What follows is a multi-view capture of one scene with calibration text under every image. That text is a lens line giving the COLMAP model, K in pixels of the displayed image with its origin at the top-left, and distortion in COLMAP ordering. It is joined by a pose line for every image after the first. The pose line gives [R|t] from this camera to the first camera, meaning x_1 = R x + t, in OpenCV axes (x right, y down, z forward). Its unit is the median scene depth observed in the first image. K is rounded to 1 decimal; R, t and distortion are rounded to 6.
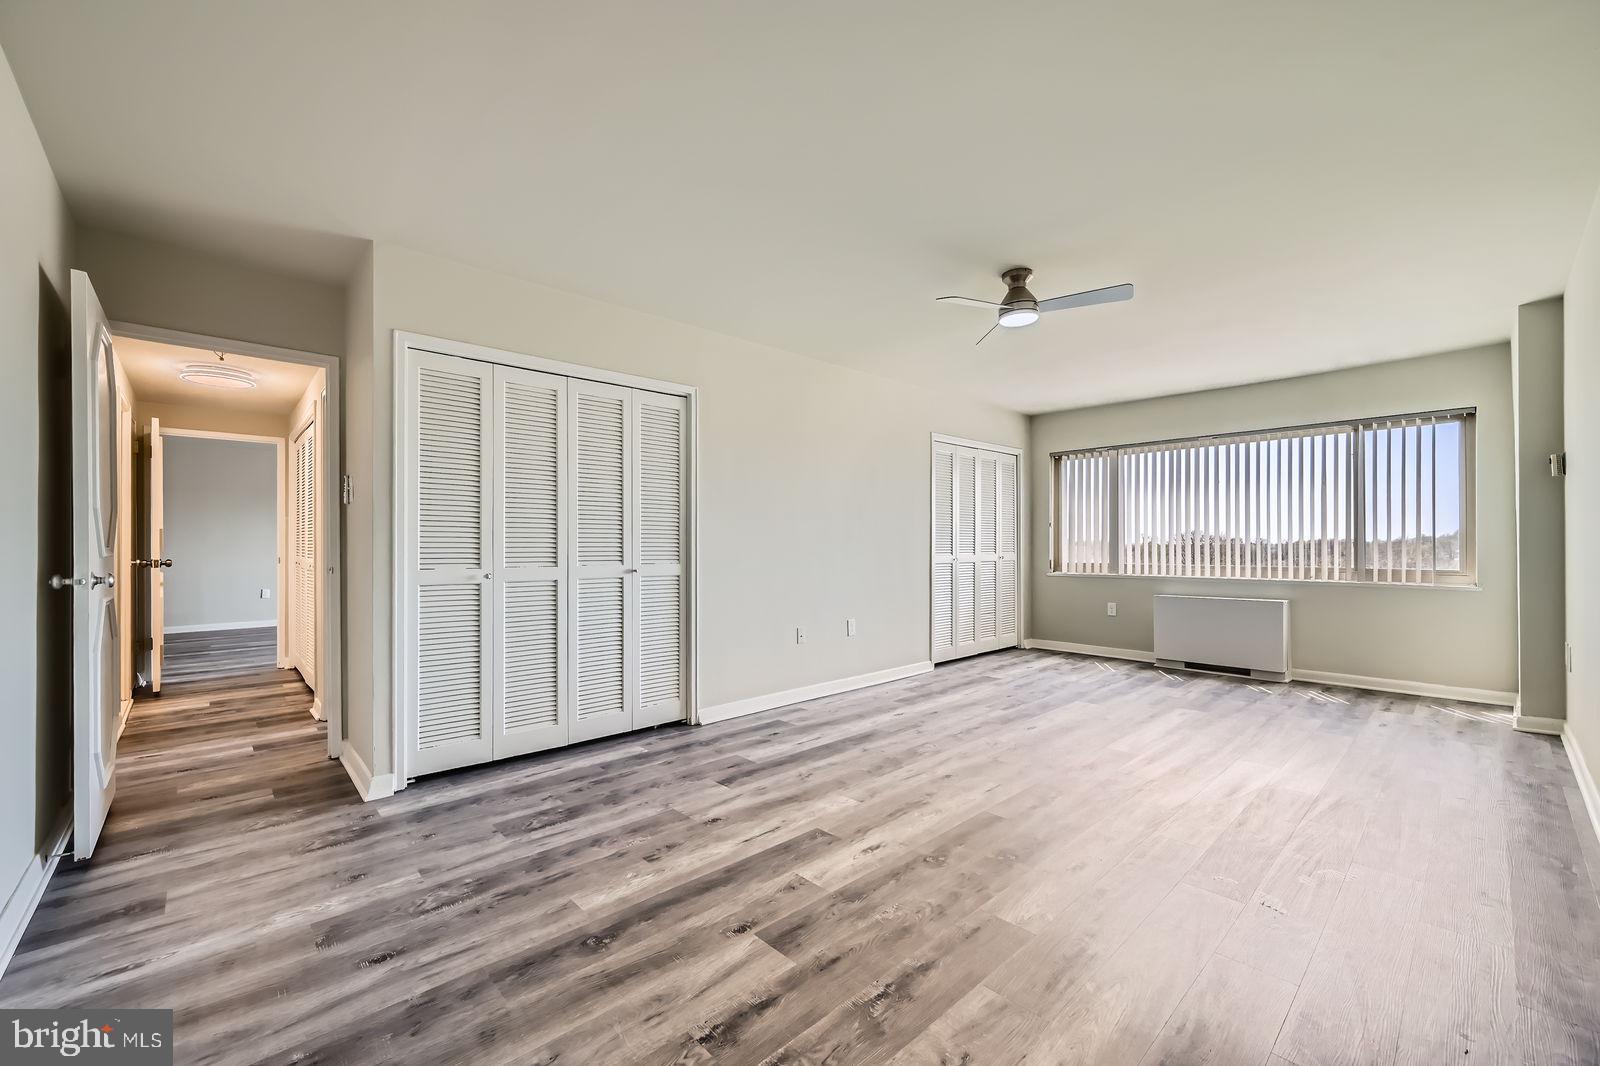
lens RADIAL K [[639.2, 0, 806.0], [0, 639.2, 543.1], [0, 0, 1]] dist [-0.014076, -0.000156]
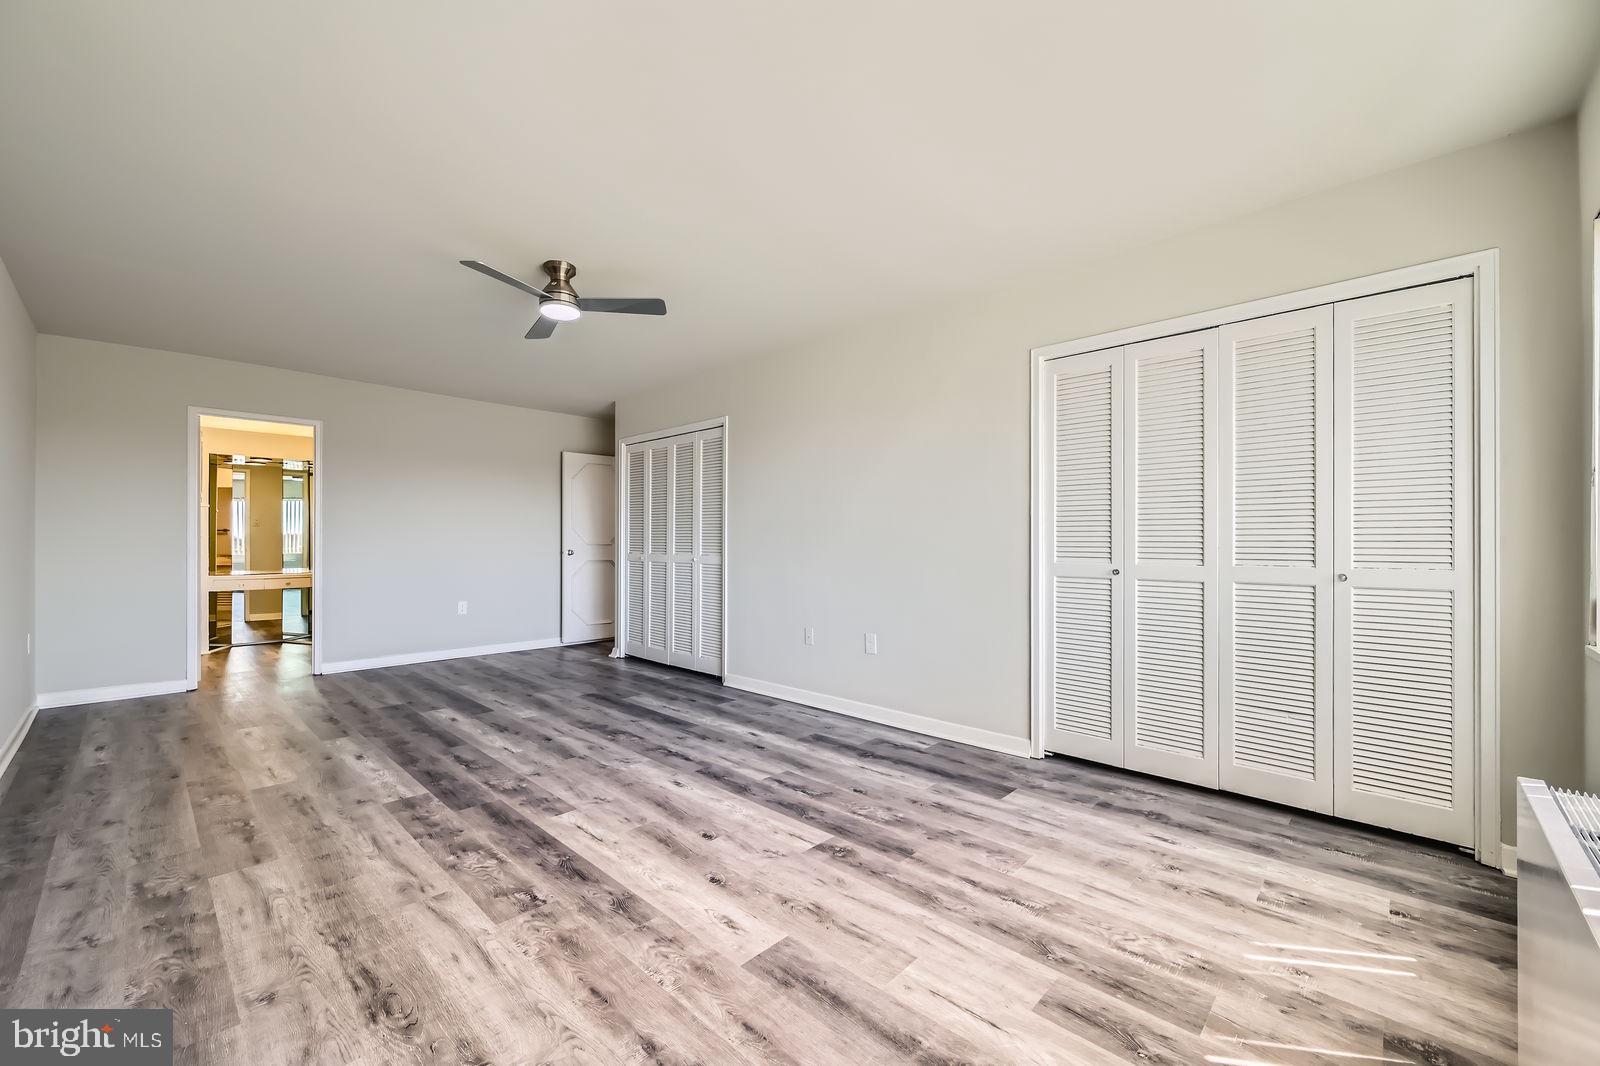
lens RADIAL K [[639.2, 0, 806.4], [0, 639.2, 531.1], [0, 0, 1]] dist [-0.014076, -0.000156]
pose [[0.065258, -0.020383, -0.997660, 1.065871], [-0.007919, 0.999749, -0.020944, 0.008281], [0.997837, 0.009267, 0.065080, 1.050936]]
